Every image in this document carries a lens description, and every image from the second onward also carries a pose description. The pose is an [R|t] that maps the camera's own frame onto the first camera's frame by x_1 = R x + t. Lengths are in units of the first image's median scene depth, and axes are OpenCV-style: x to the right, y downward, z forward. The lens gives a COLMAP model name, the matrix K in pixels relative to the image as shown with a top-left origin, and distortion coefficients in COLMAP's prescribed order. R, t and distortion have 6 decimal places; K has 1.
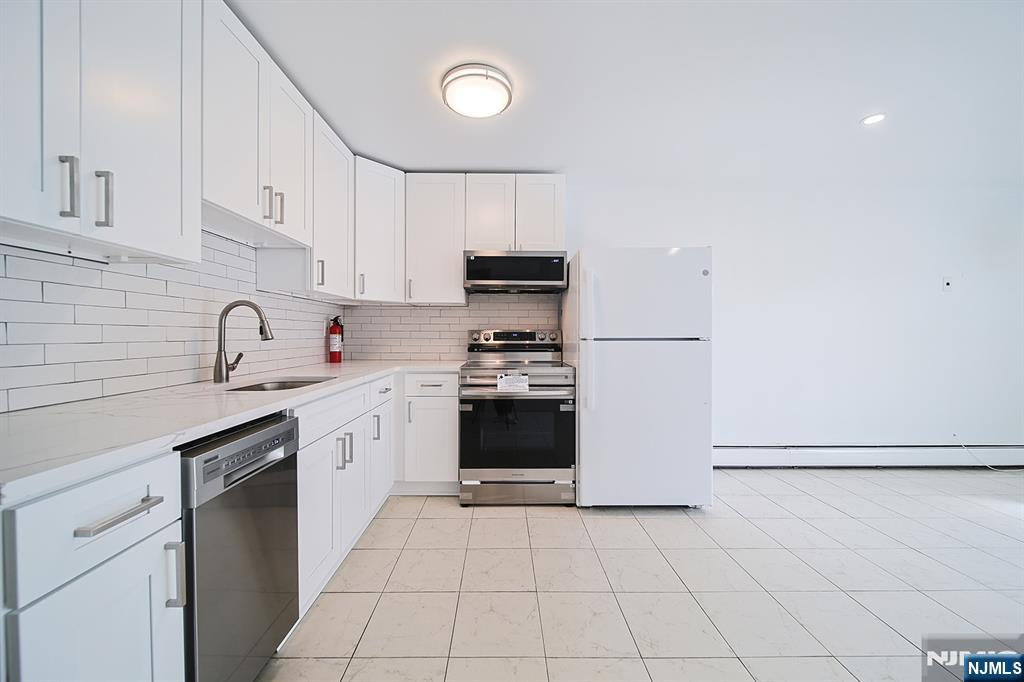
lens RADIAL K [[382.5, 0, 506.4], [0, 382.5, 340.1], [0, 0, 1]] dist [0.000116, -0.000340]
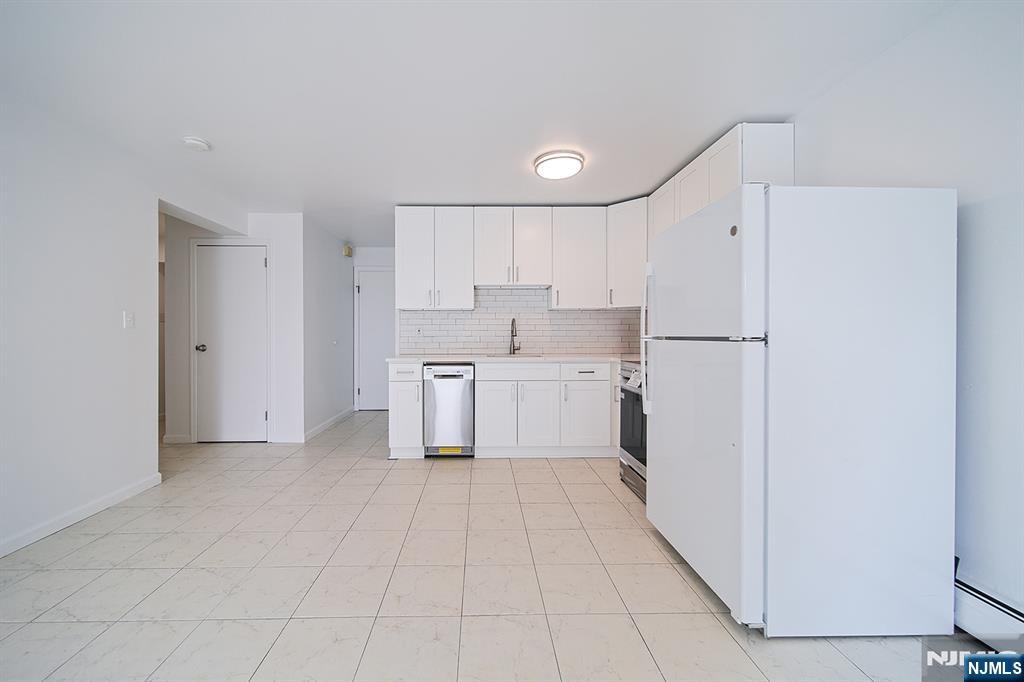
lens RADIAL K [[382.5, 0, 498.2], [0, 382.5, 333.8], [0, 0, 1]] dist [0.000116, -0.000340]
pose [[0.010237, -0.002153, -0.999945, 1.074793], [-0.013724, 0.999903, -0.002293, -0.004714], [0.999853, 0.013747, 0.010206, 0.615061]]
